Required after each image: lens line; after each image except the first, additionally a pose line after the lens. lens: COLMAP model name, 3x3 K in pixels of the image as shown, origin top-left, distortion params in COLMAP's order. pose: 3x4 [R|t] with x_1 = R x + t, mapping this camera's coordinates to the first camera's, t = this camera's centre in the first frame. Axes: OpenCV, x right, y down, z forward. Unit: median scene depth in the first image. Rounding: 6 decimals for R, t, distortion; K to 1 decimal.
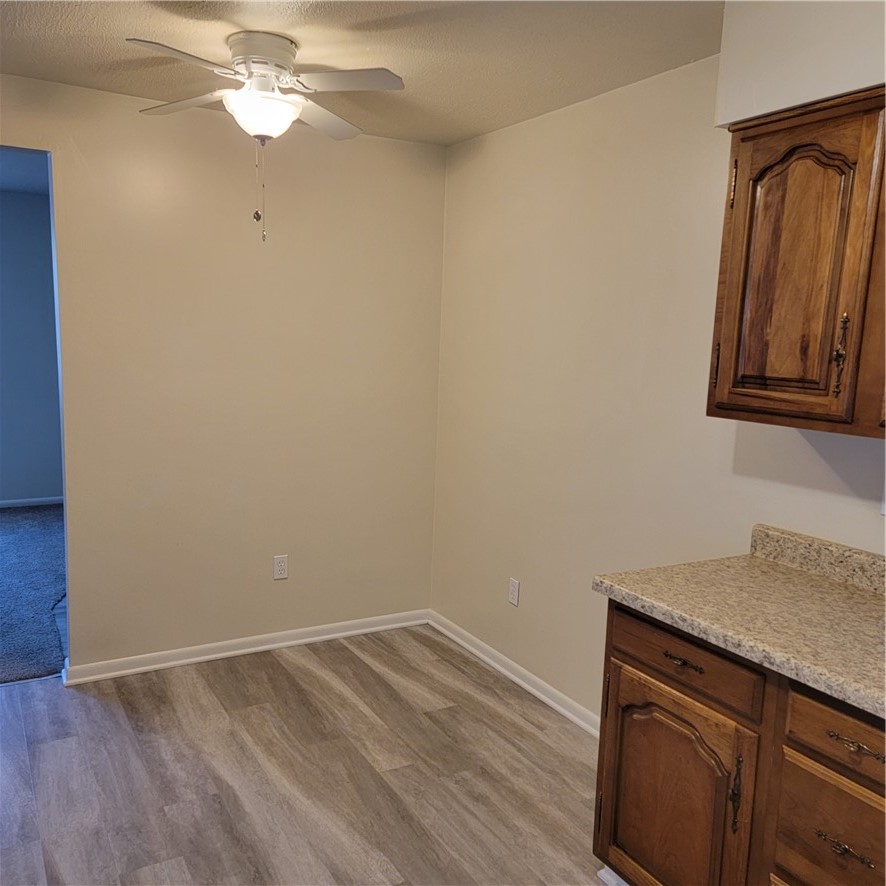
lens RADIAL K [[820.1, 0, 423.1], [0, 820.1, 453.8], [0, 0, 1]] dist [0.058650, 0.000000]
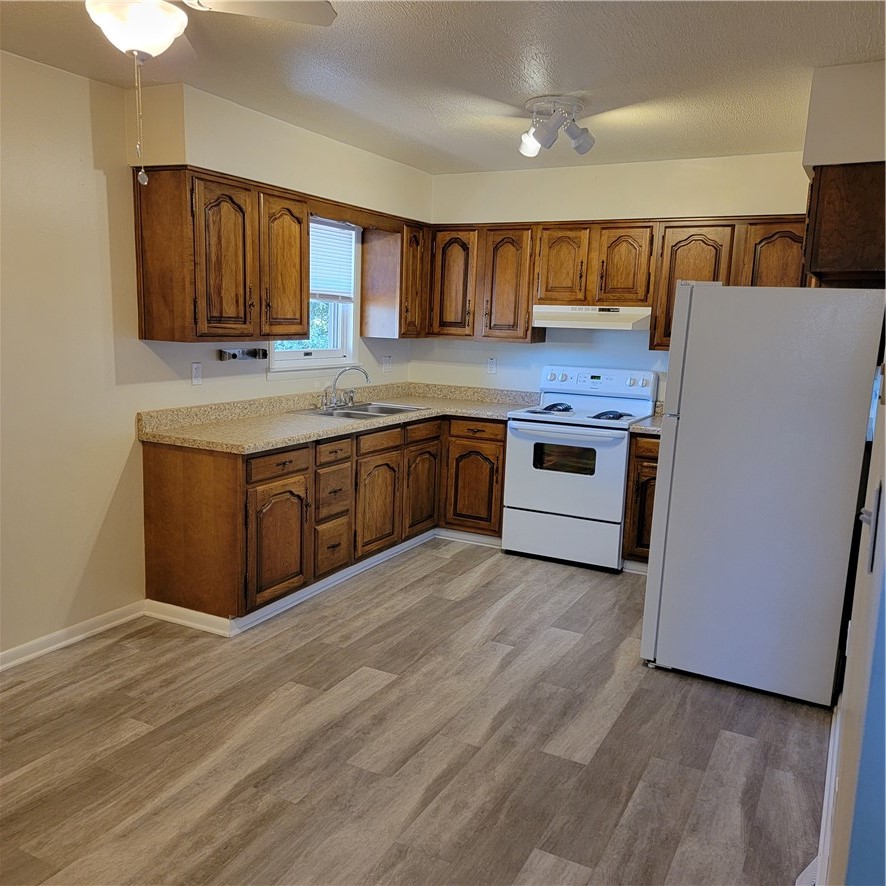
lens RADIAL K [[820.1, 0, 426.2], [0, 820.1, 450.1], [0, 0, 1]] dist [0.058650, 0.000000]
pose [[-0.547080, -0.182217, 0.817007, -1.138529], [0.078356, 0.960587, 0.266708, -0.213652], [-0.833405, 0.209928, -0.511240, 1.327814]]
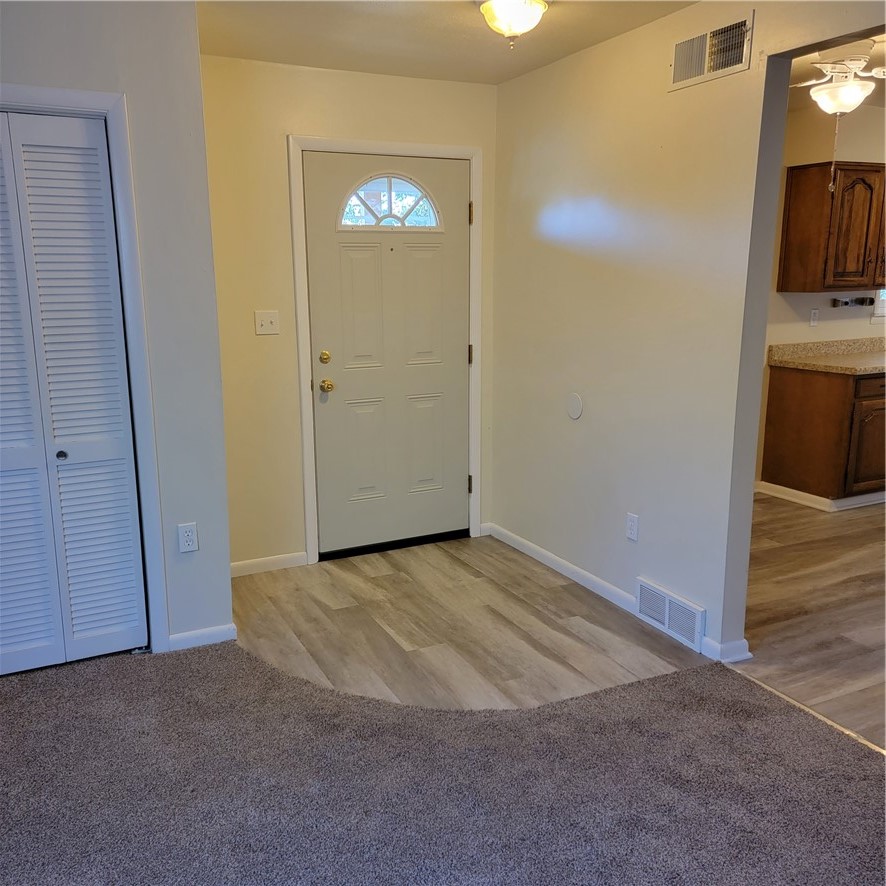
lens RADIAL K [[820.1, 0, 425.6], [0, 820.1, 447.8], [0, 0, 1]] dist [0.058650, 0.000000]
pose [[0.045124, -0.235957, 0.970715, -1.759032], [0.157773, 0.961193, 0.226308, -0.283453], [-0.986444, 0.142941, 0.080600, 1.713297]]
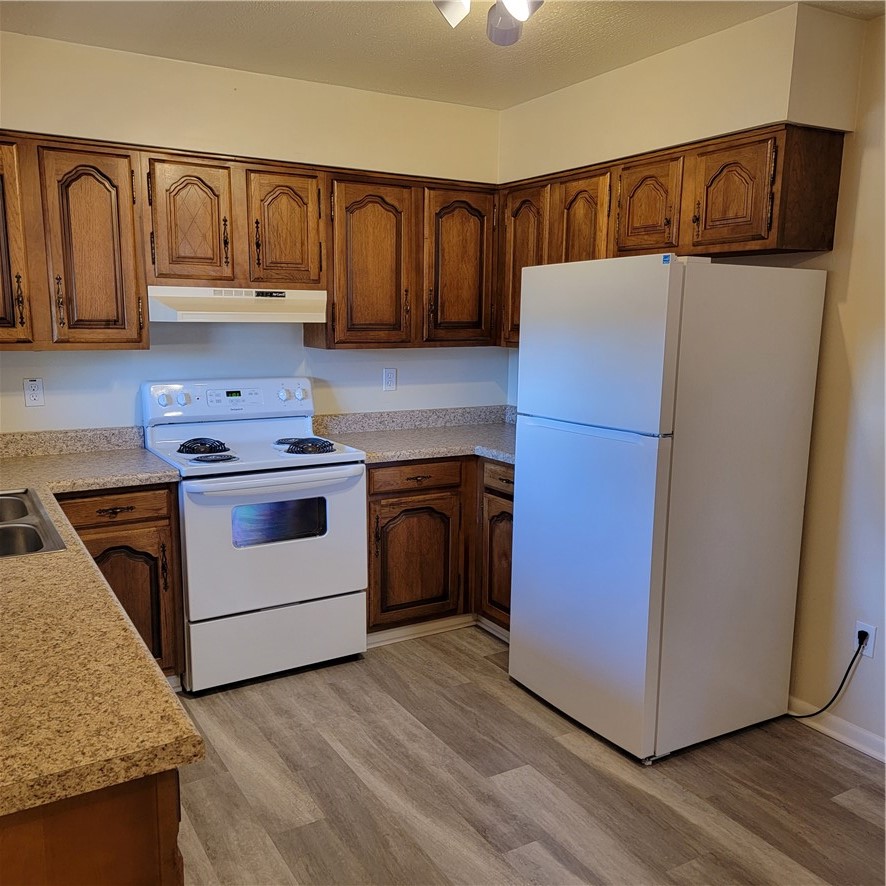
lens RADIAL K [[820.1, 0, 438.7], [0, 820.1, 453.9], [0, 0, 1]] dist [0.058650, 0.000000]
pose [[-0.998942, -0.030017, -0.034854, 0.067359], [-0.039526, 0.947714, 0.316664, -0.165555], [0.023526, 0.317706, -0.947897, 1.253525]]
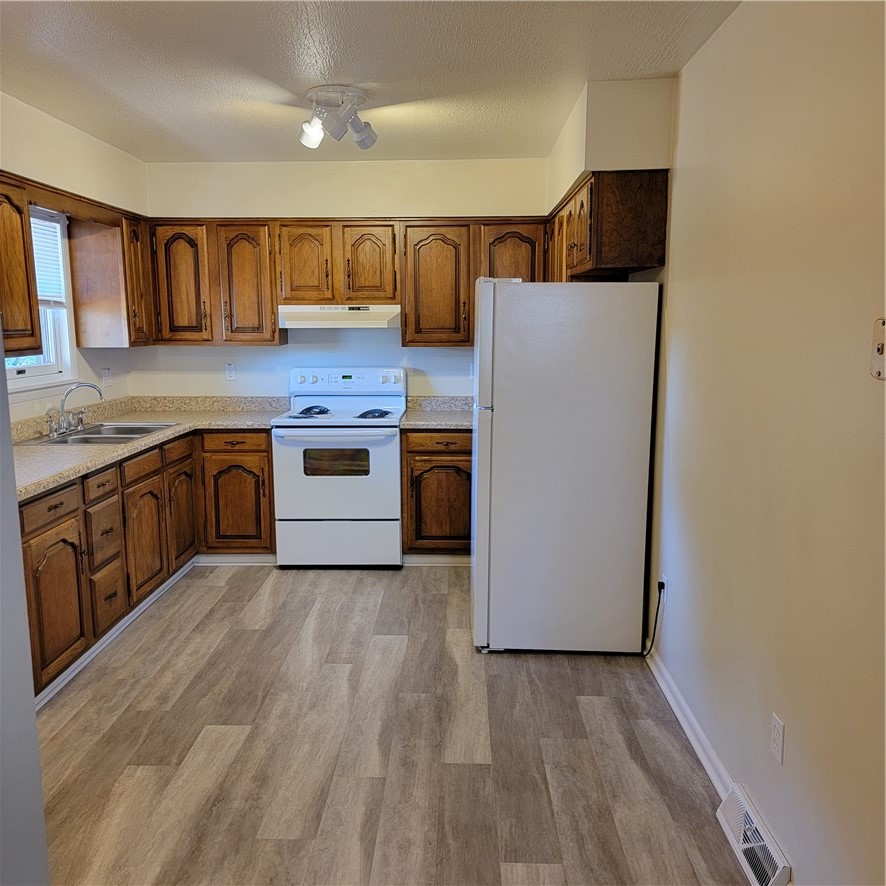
lens RADIAL K [[820.1, 0, 437.4], [0, 820.1, 454.7], [0, 0, 1]] dist [0.058650, 0.000000]
pose [[-0.862140, -0.105737, 0.495513, -0.870510], [0.058502, 0.950666, 0.304649, -0.229896], [-0.503281, 0.291639, -0.813422, 1.483999]]
